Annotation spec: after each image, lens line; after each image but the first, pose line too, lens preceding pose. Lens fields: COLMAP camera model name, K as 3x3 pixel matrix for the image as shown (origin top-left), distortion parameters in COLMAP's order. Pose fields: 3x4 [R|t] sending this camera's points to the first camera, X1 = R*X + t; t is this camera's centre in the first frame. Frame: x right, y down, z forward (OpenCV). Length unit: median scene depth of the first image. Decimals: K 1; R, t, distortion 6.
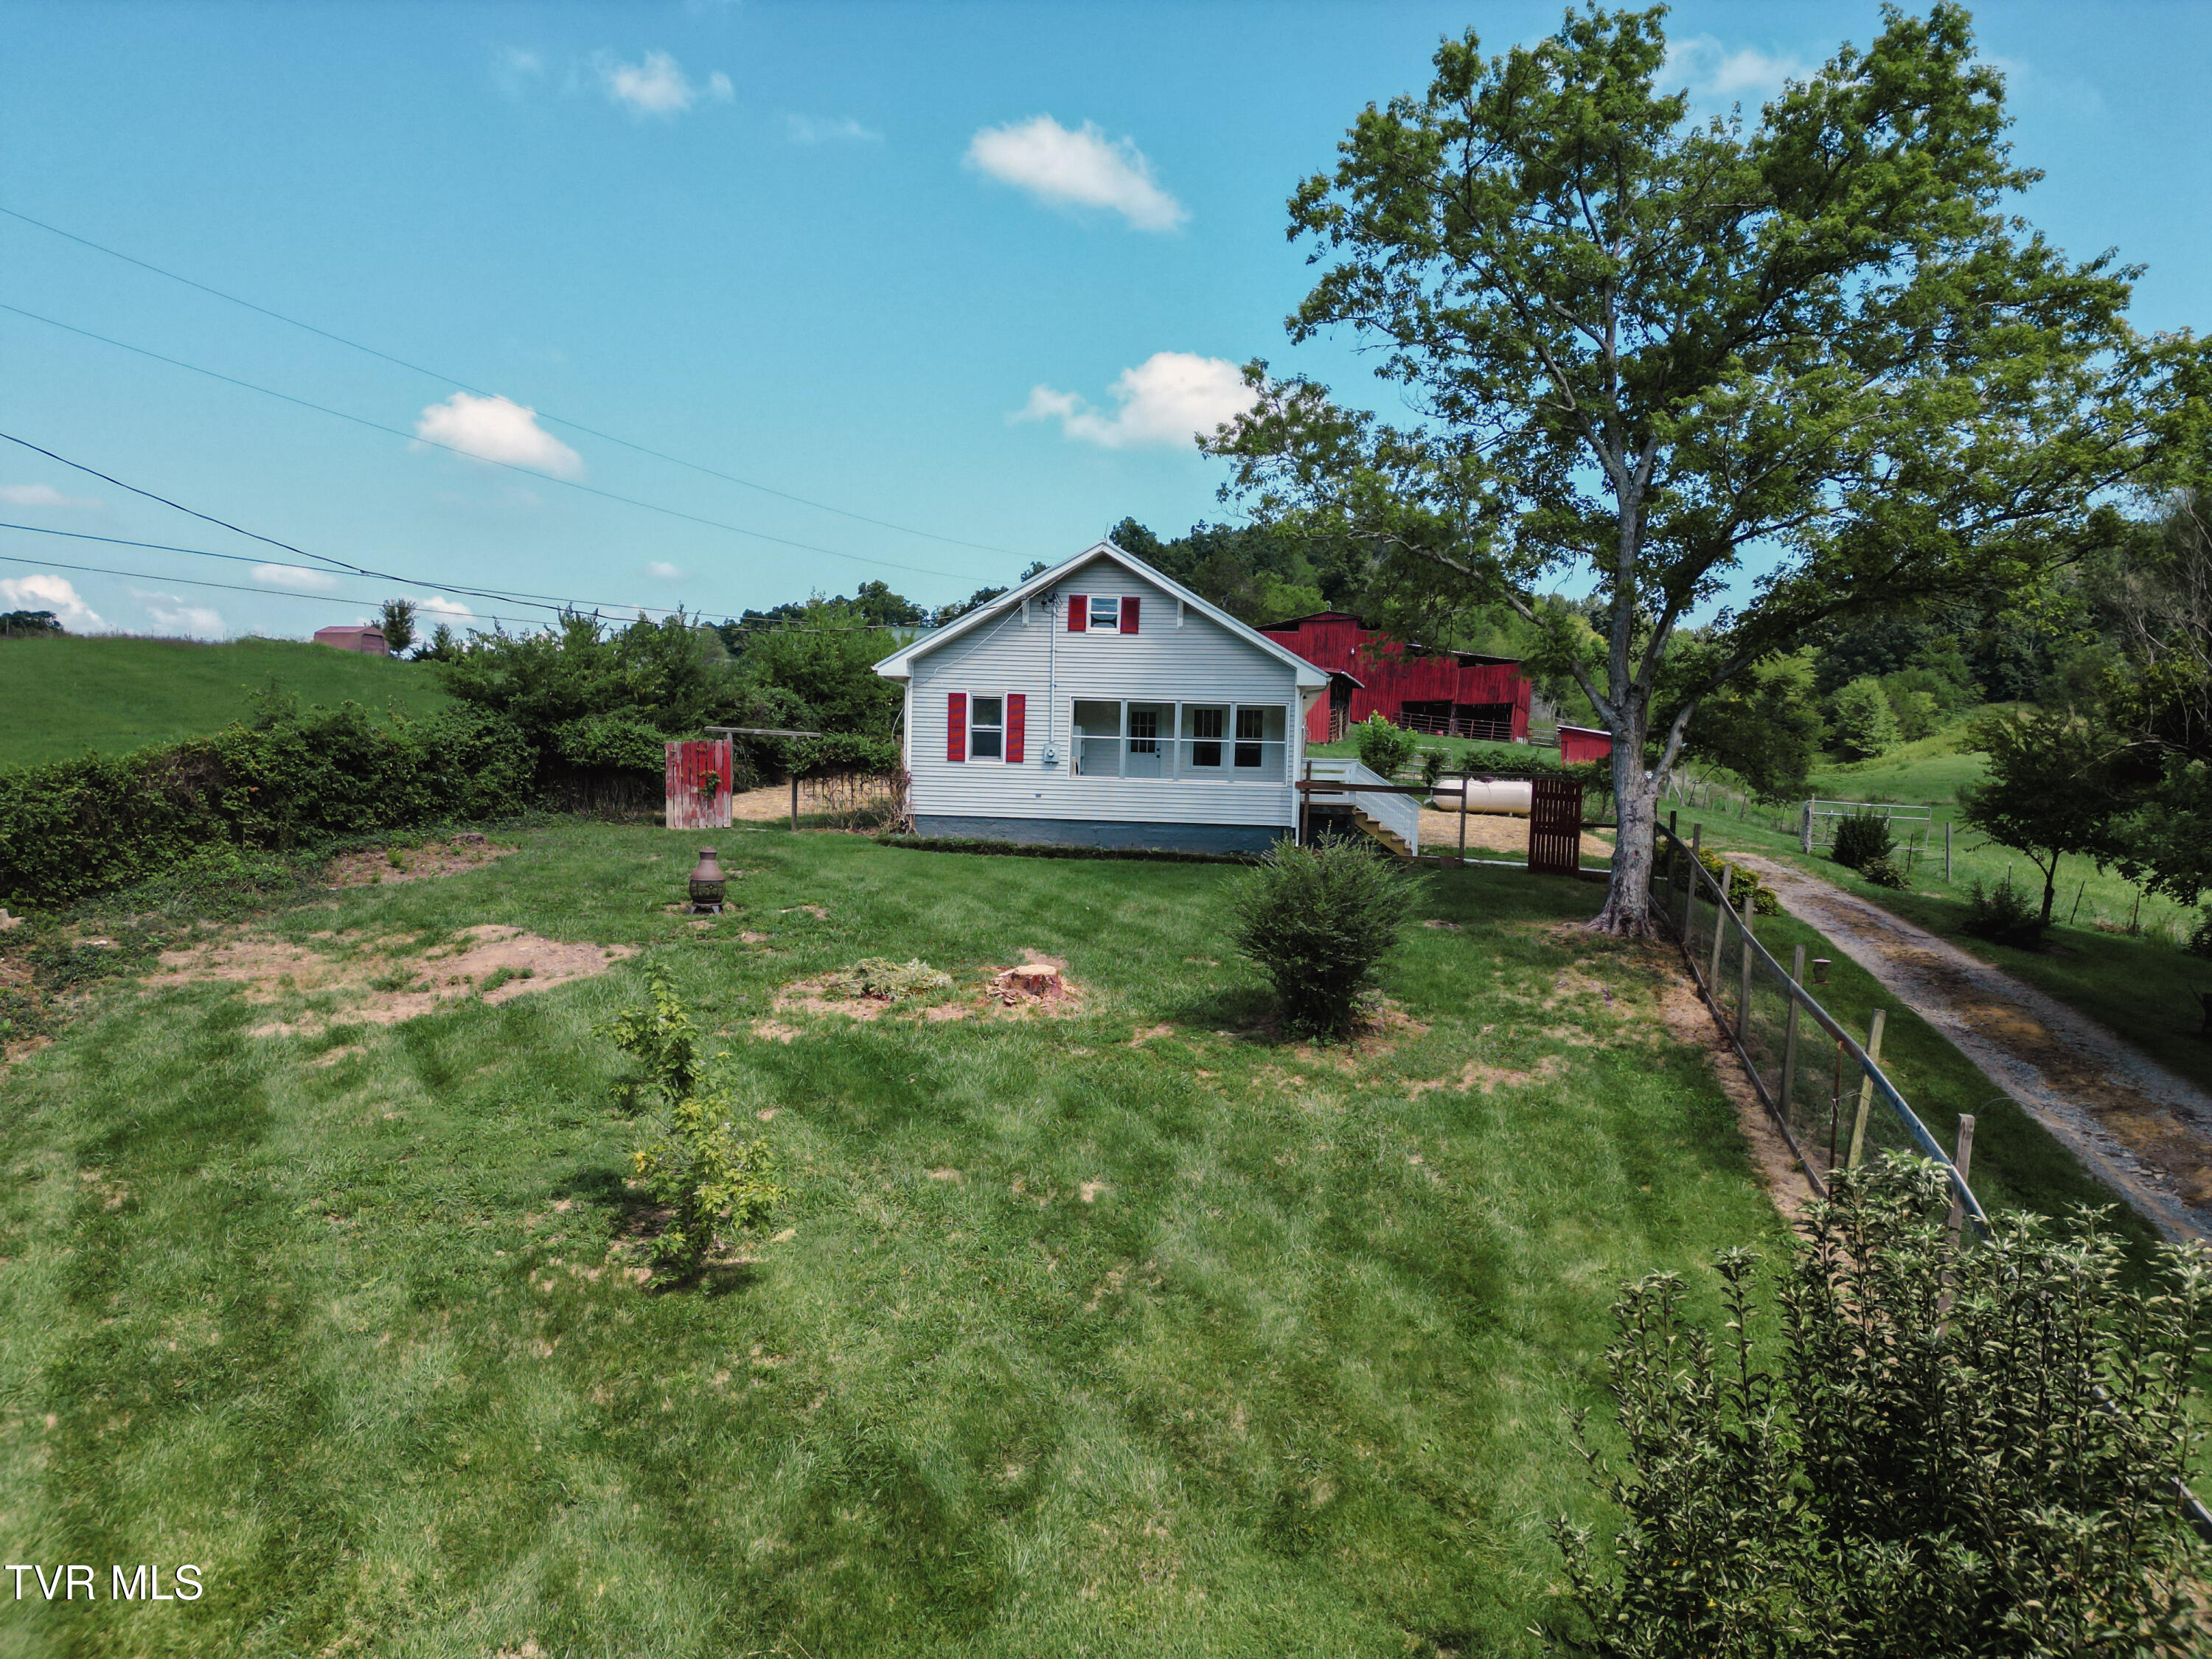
lens RADIAL K [[1542.7, 0, 1103.9], [0, 1542.7, 834.5], [0, 0, 1]] dist [0.090426, -0.092036]
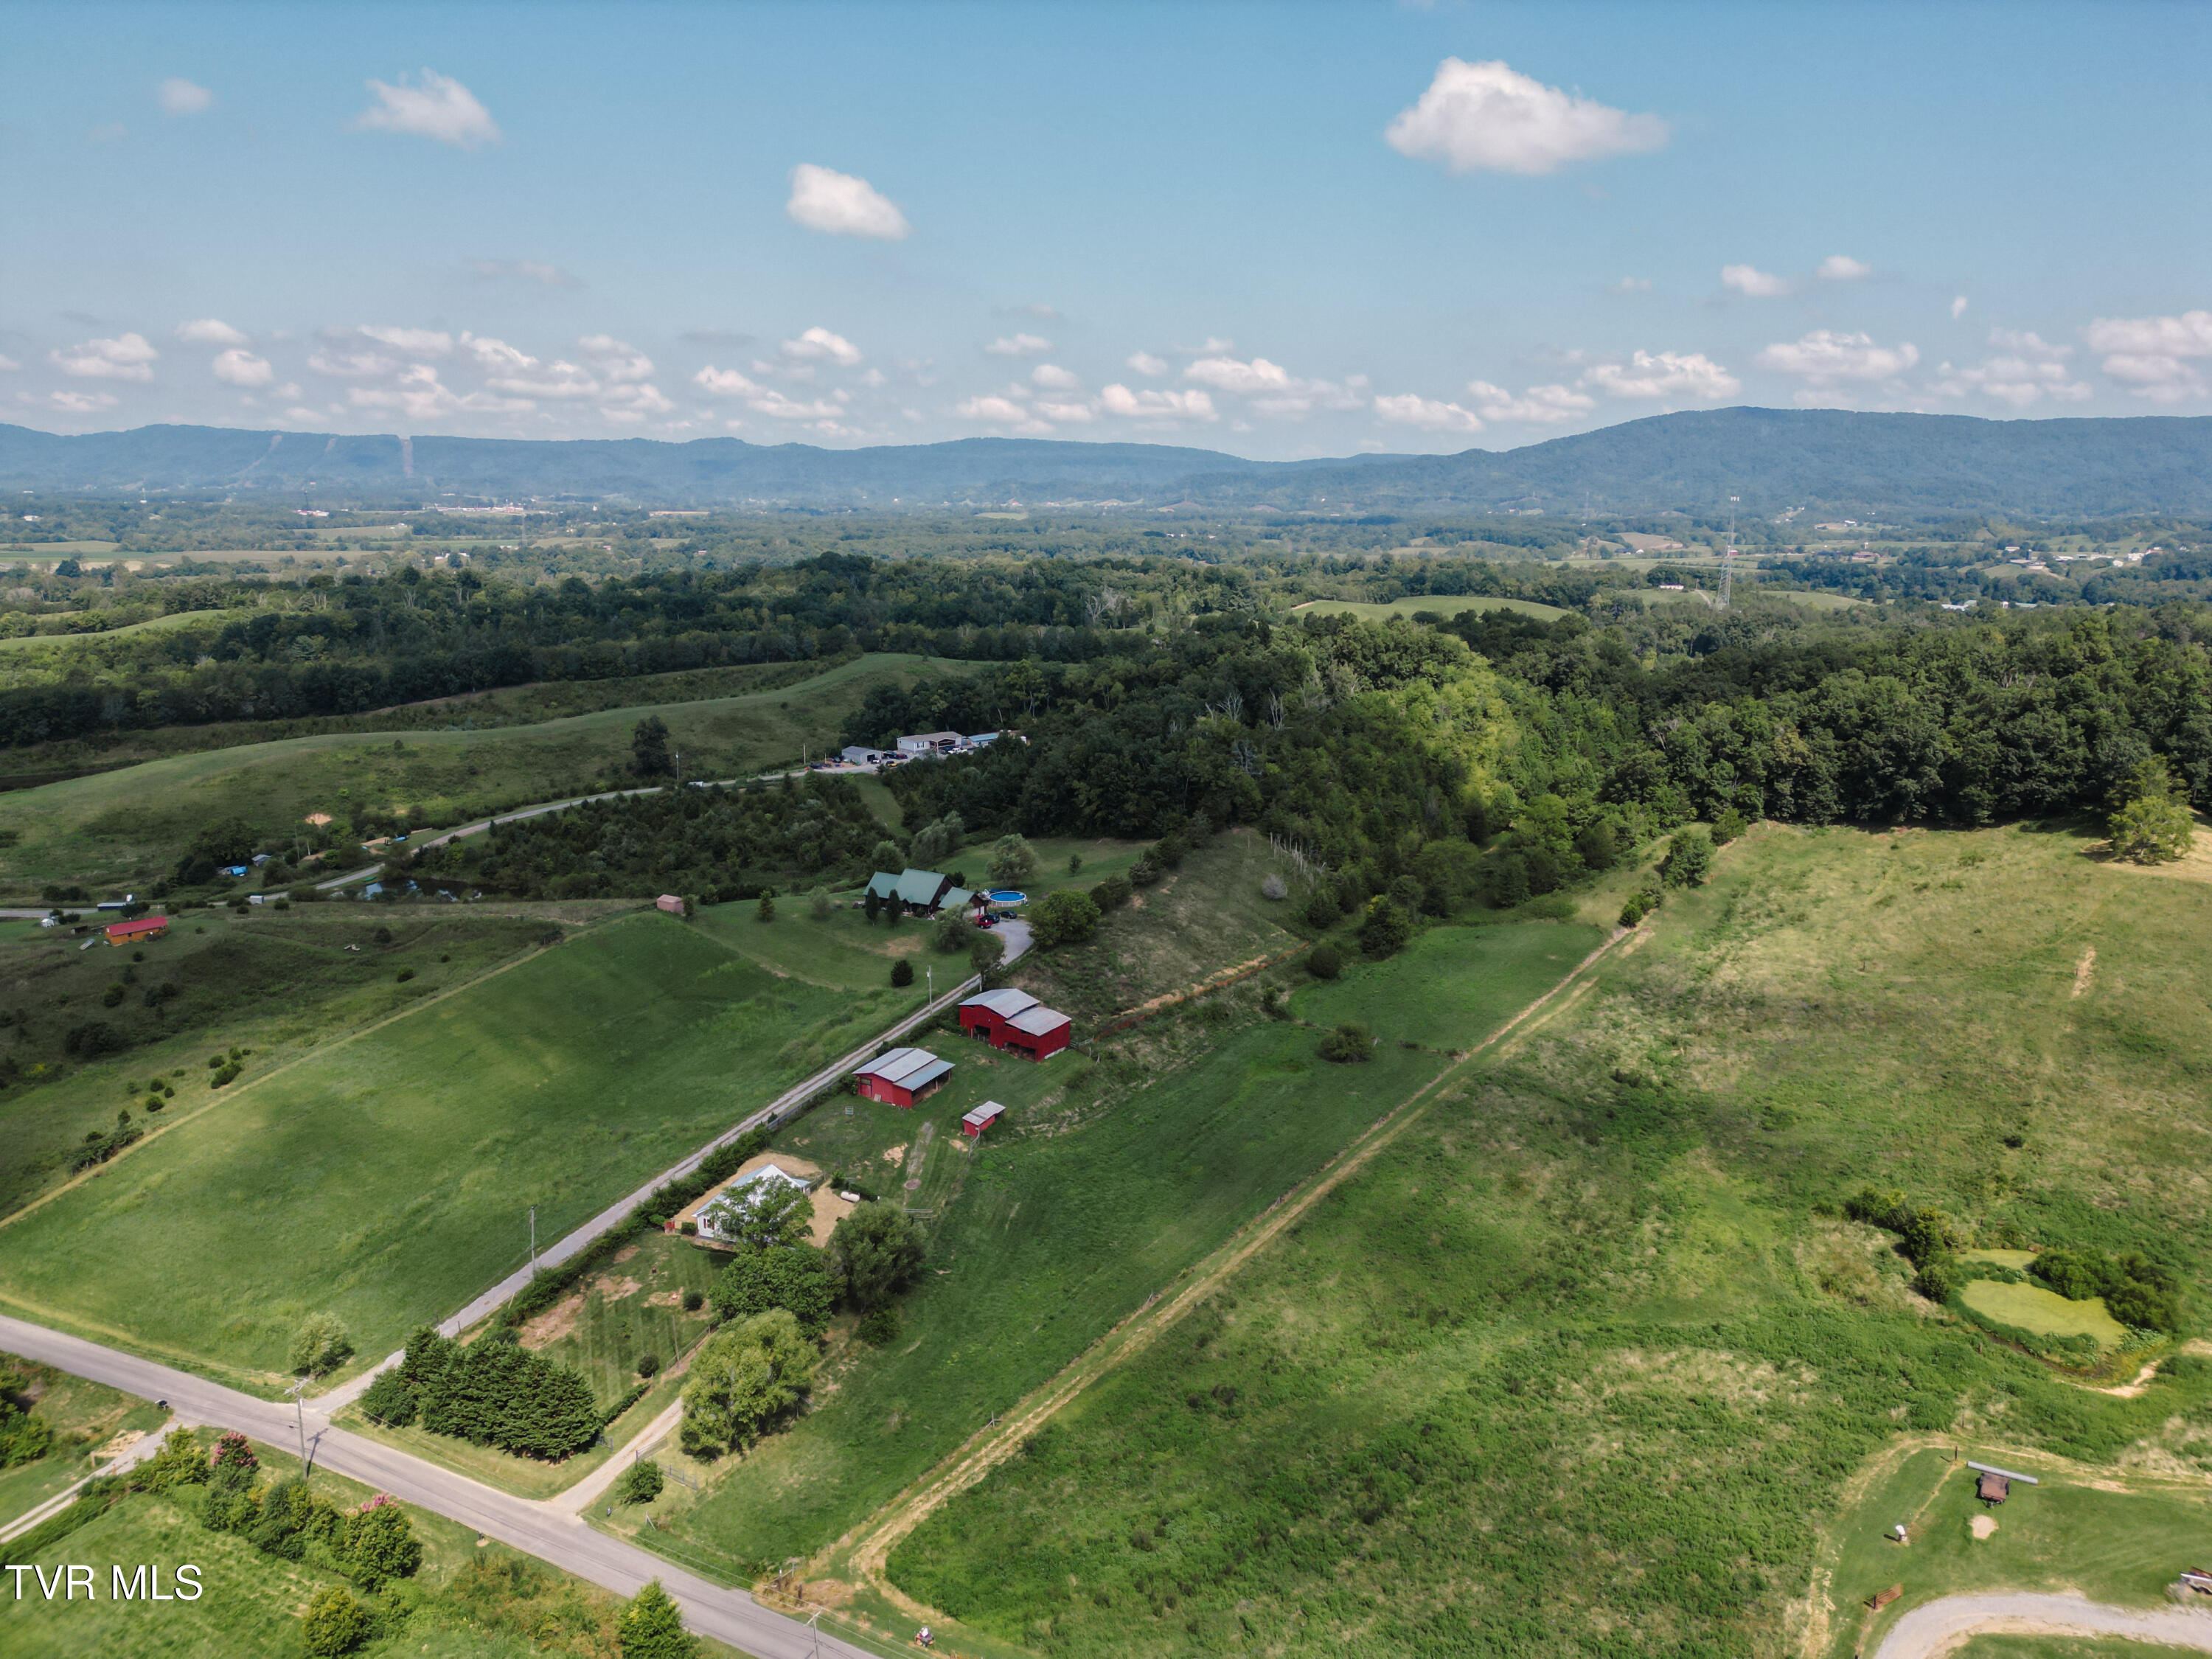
lens RADIAL K [[1542.0, 0, 1107.6], [0, 1542.0, 837.4], [0, 0, 1]] dist [0.090859, -0.091897]
pose [[0.971990, 0.036383, -0.232189, 3.034990], [0.006826, 0.983158, 0.182628, -2.873856], [0.234924, -0.179097, 0.955372, -4.596217]]
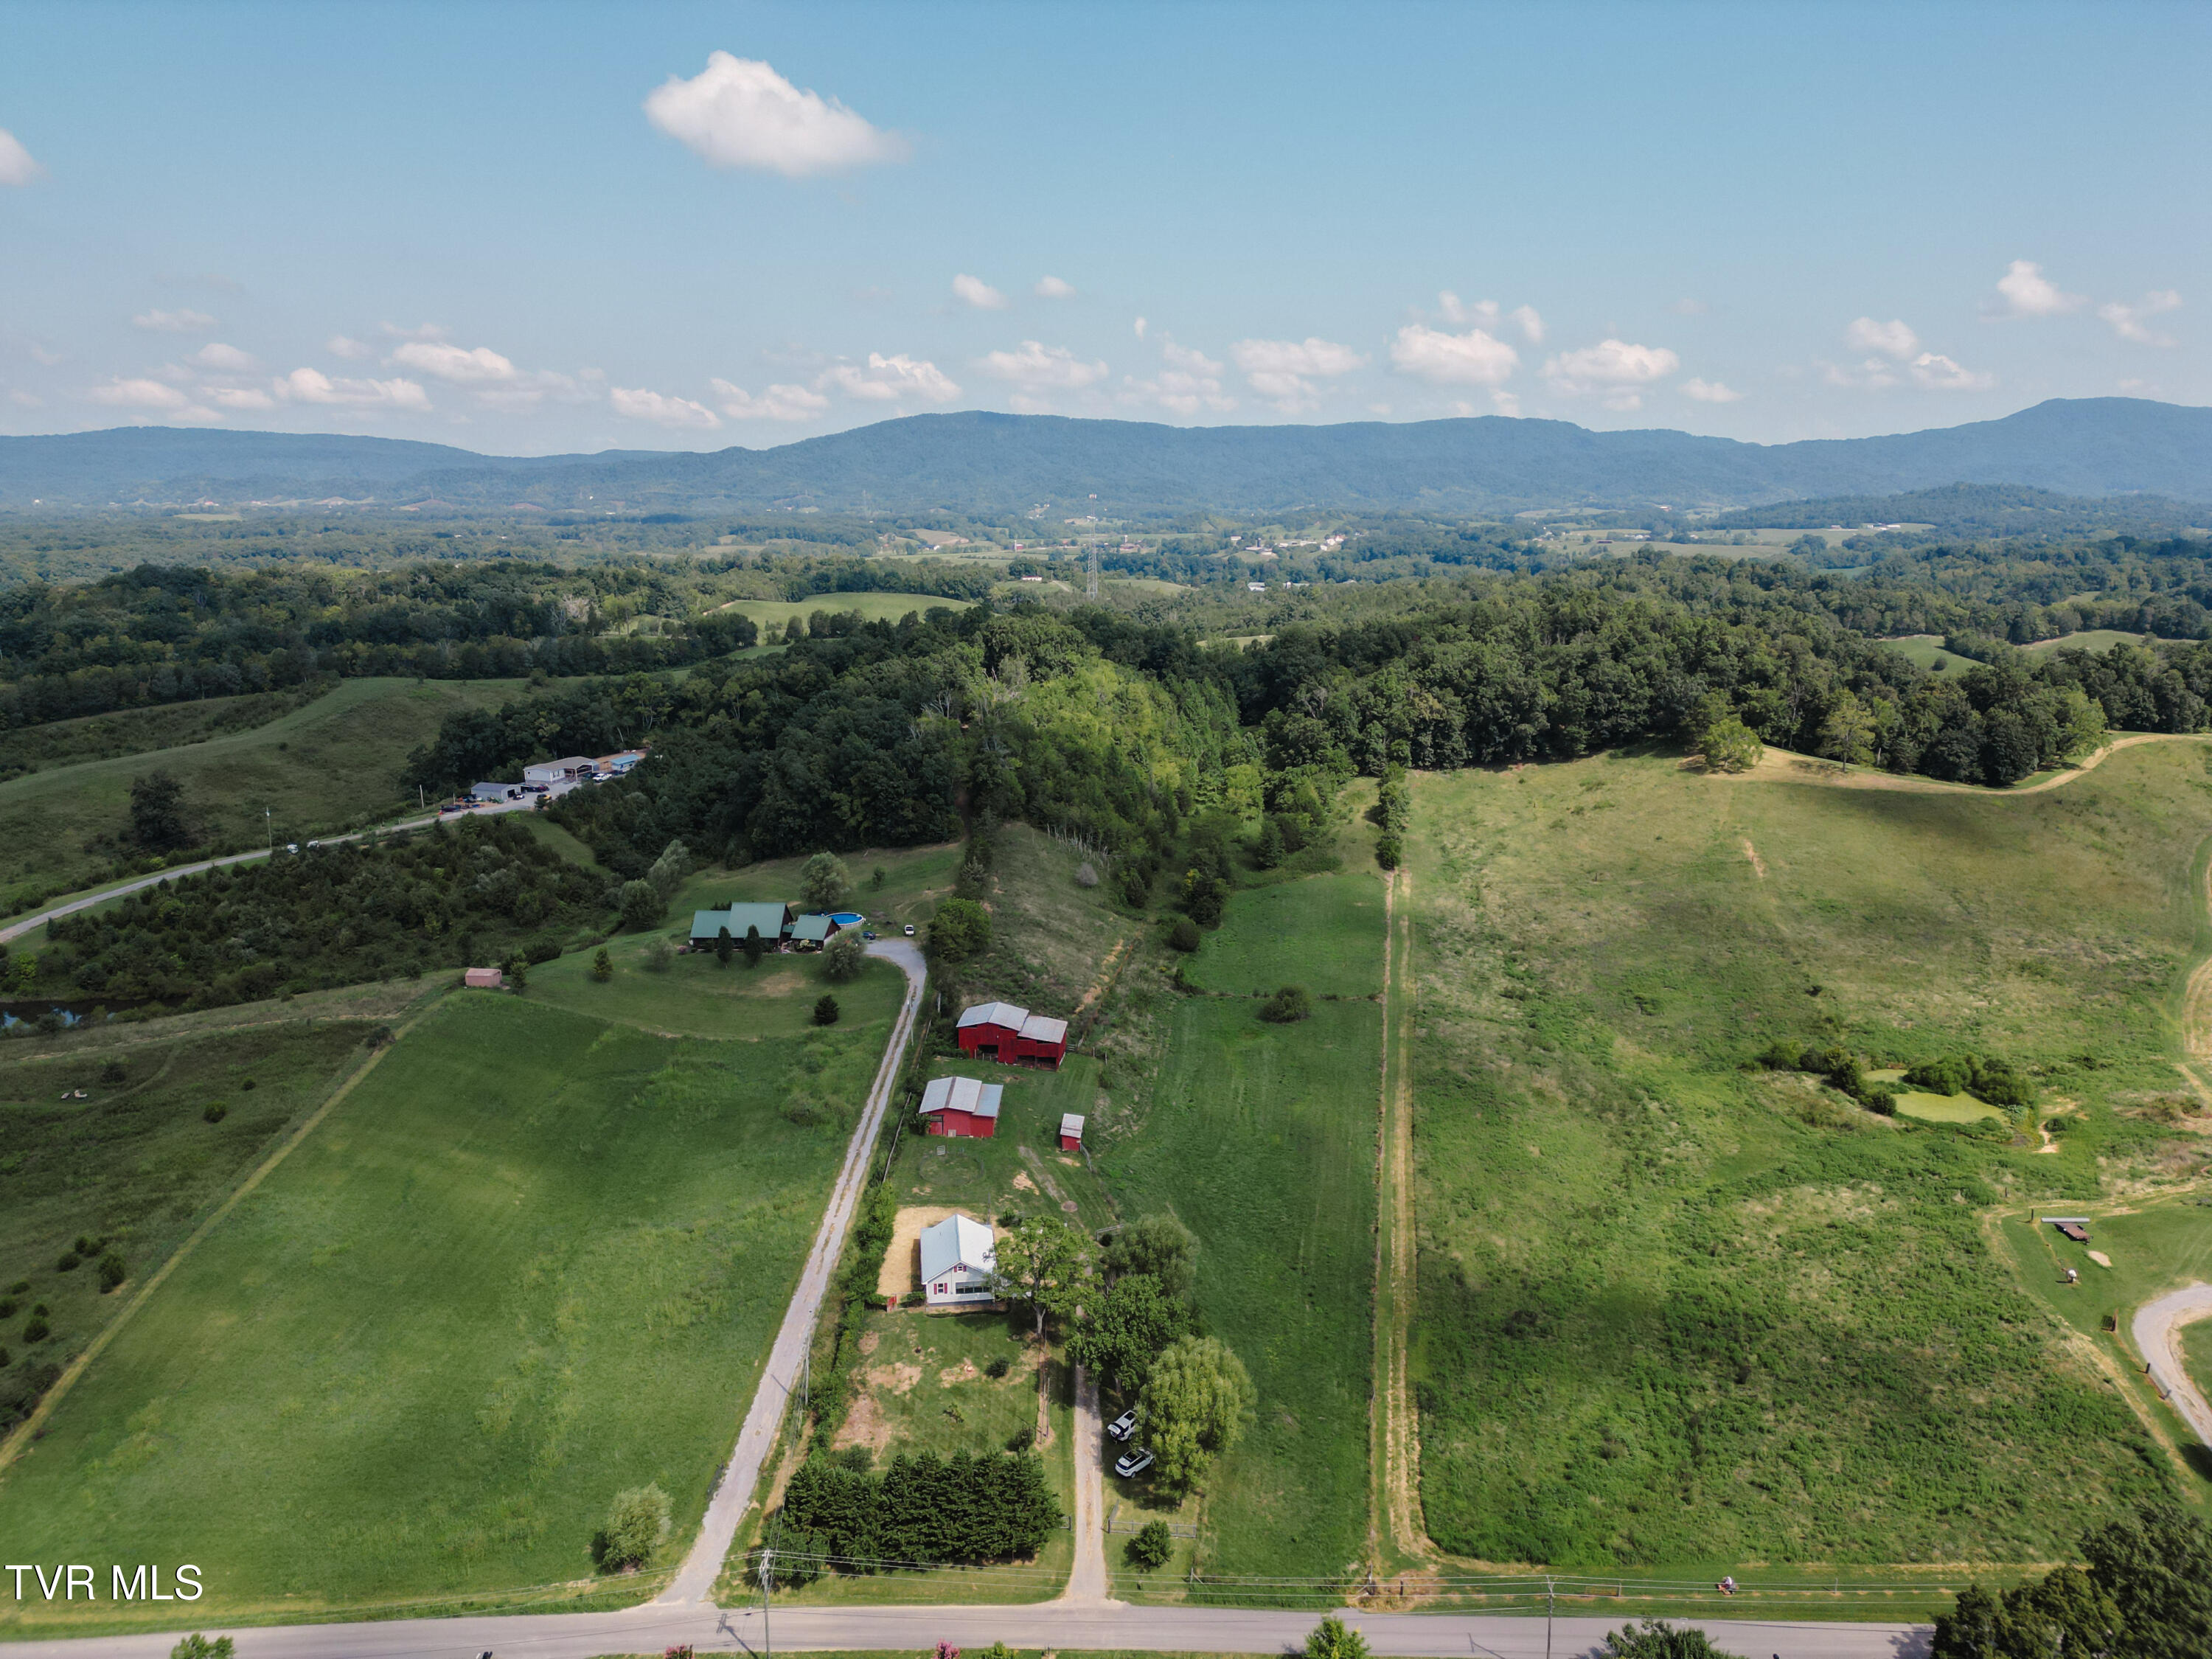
lens RADIAL K [[1547.0, 0, 1107.6], [0, 1547.0, 830.7], [0, 0, 1]] dist [0.091860, -0.104938]
pose [[0.972495, -0.074534, 0.220676, -0.652469], [0.032457, 0.981540, 0.188483, -2.939445], [-0.230650, -0.176136, 0.956962, -4.621183]]
